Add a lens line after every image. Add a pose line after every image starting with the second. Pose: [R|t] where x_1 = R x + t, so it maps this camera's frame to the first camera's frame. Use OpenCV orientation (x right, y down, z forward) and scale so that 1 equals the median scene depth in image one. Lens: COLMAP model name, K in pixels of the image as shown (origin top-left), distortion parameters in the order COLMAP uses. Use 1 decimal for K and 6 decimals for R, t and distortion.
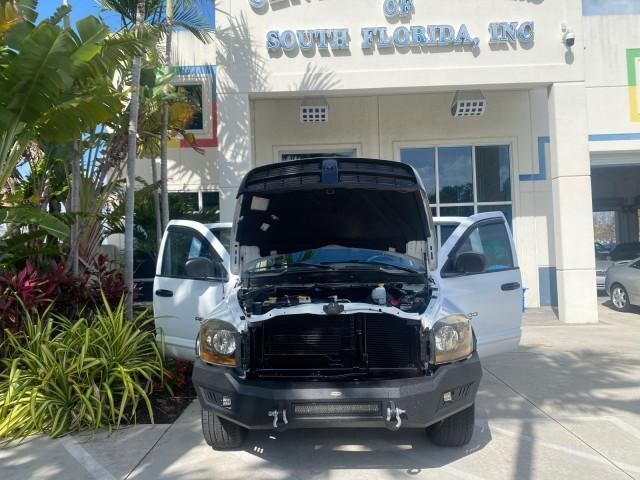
lens RADIAL K [[493.9, 0, 318.9], [0, 493.9, 237.7], [0, 0, 1]] dist [0.036453, -0.040158]
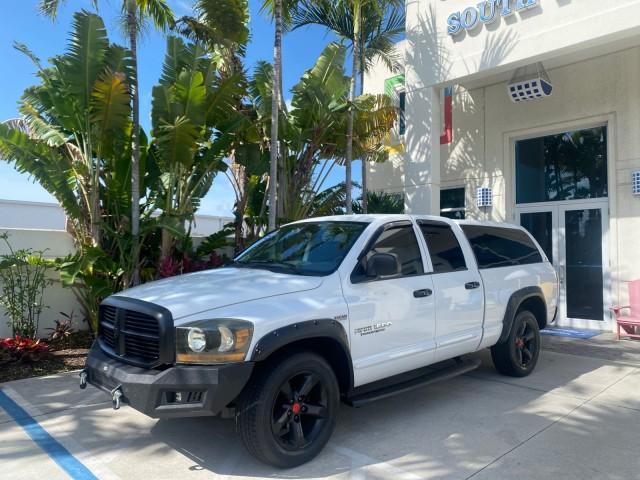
lens RADIAL K [[493.9, 0, 318.9], [0, 493.9, 237.7], [0, 0, 1]] dist [0.036453, -0.040158]
pose [[0.704638, 0.004407, -0.709553, 0.711079], [-0.000096, 0.999981, 0.006115, -0.005563], [0.709567, -0.004240, 0.704626, 0.299776]]
